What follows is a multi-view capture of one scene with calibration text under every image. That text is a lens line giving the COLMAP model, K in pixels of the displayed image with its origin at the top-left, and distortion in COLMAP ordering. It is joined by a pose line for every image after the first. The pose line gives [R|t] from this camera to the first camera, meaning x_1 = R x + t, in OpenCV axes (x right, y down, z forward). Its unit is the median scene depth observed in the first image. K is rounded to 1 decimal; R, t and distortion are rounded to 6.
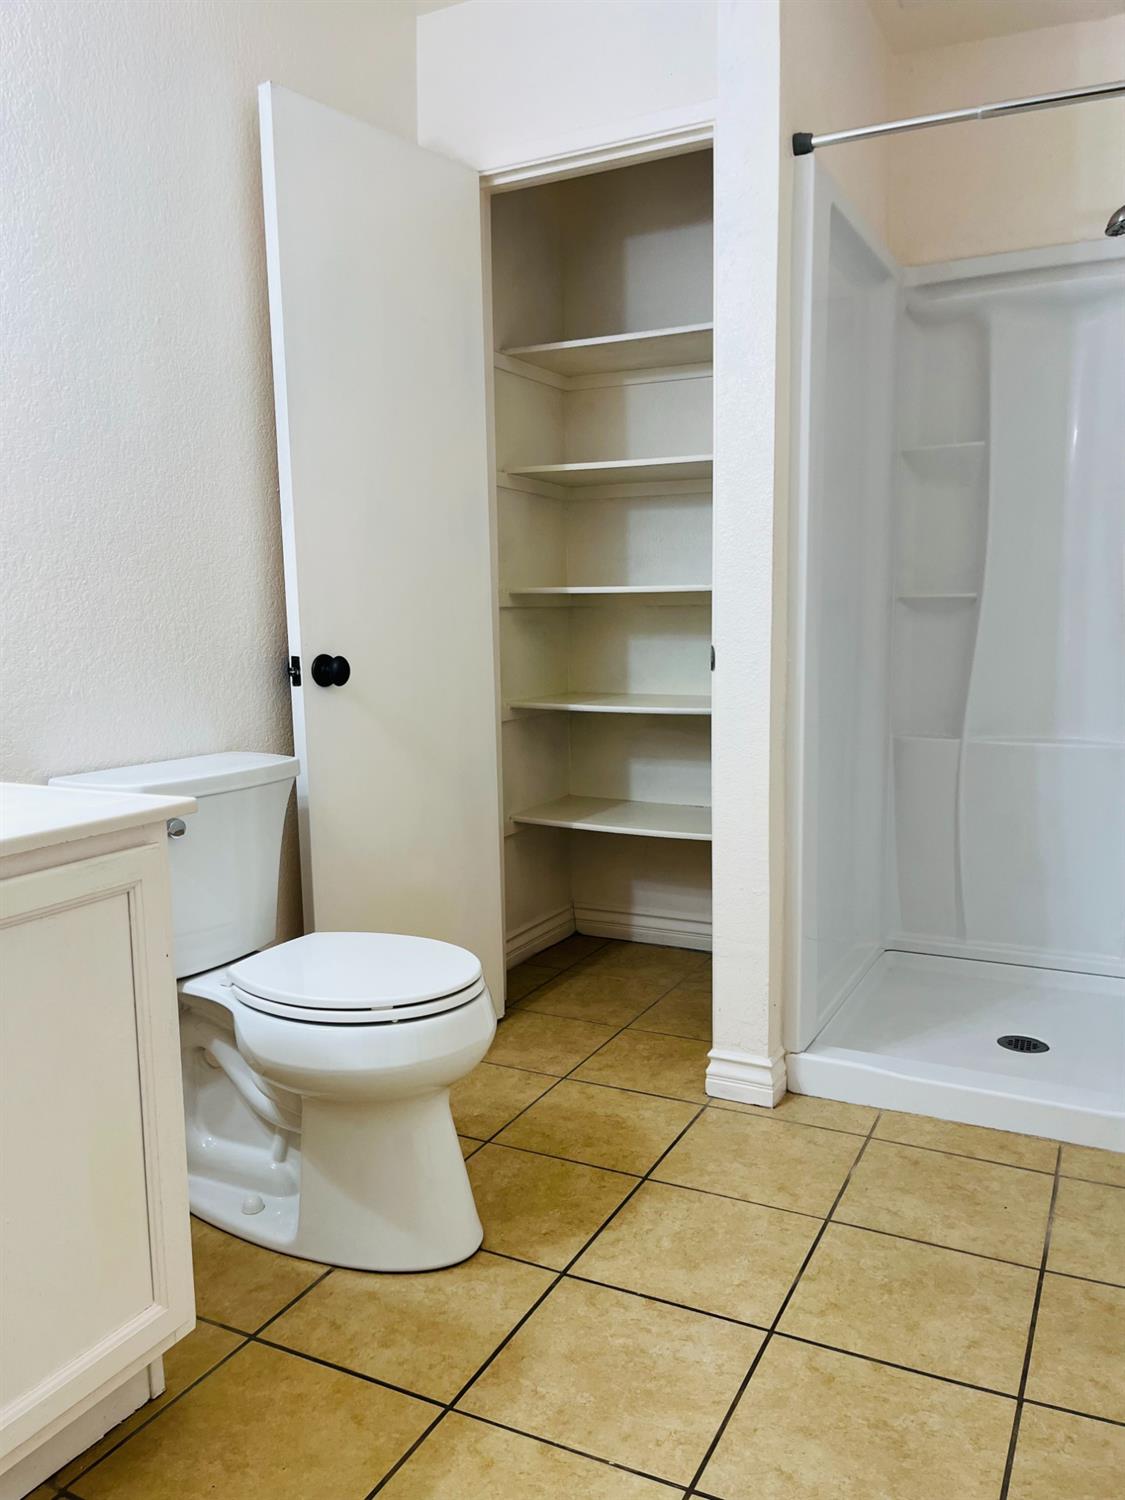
lens RADIAL K [[1141.3, 0, 537.2], [0, 1141.3, 768.3], [0, 0, 1]] dist [0.076670, -0.114459]
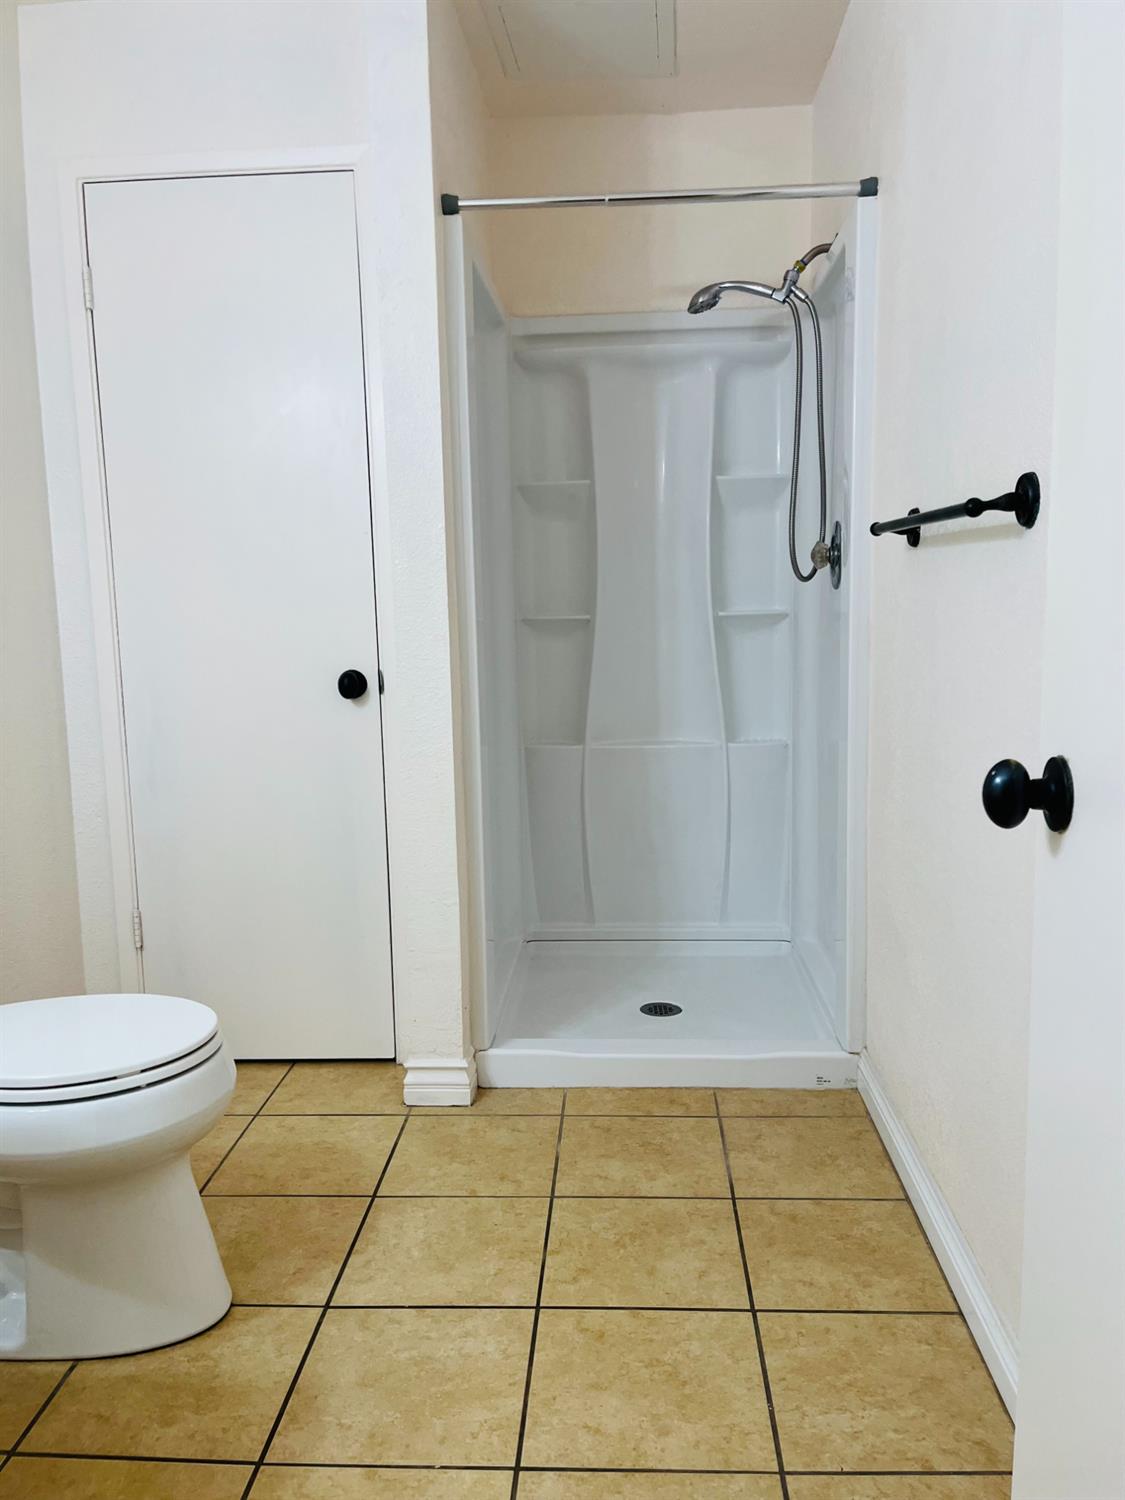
lens RADIAL K [[1141.3, 0, 577.5], [0, 1141.3, 758.7], [0, 0, 1]] dist [0.076670, -0.114459]
pose [[0.911464, -0.058489, 0.407201, -0.145035], [0.063112, 0.998004, 0.002083, -0.023788], [-0.406510, 0.023801, 0.913336, -0.017152]]
